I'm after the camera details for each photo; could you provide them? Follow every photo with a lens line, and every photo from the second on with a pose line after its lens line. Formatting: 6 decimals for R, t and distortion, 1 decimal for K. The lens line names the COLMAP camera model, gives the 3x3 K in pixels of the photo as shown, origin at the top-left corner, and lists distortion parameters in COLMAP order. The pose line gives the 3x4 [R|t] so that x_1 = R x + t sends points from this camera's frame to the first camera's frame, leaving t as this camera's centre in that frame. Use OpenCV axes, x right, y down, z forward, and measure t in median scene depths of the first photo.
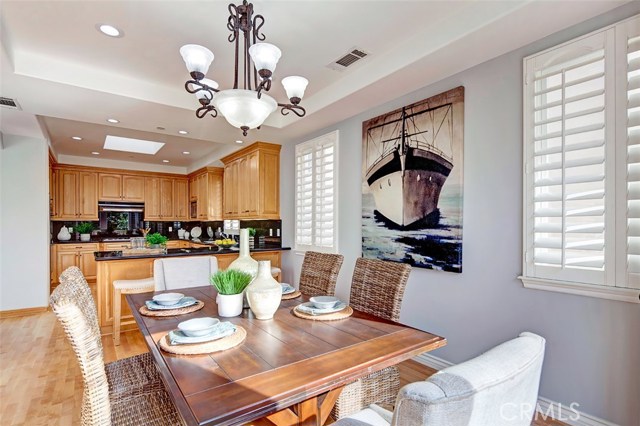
lens RADIAL K [[316.4, 0, 320.0], [0, 316.4, 213.0], [0, 0, 1]] dist [0.000811, 0.000060]
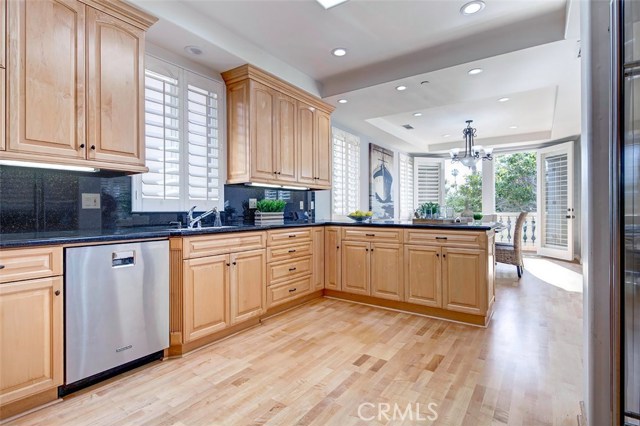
lens RADIAL K [[316.4, 0, 320.0], [0, 316.4, 213.0], [0, 0, 1]] dist [0.000811, 0.000060]
pose [[-0.329433, -0.008928, 0.944137, -1.614259], [-0.031575, 0.999500, -0.001566, 0.135303], [-0.943651, -0.030327, -0.329550, 2.037102]]
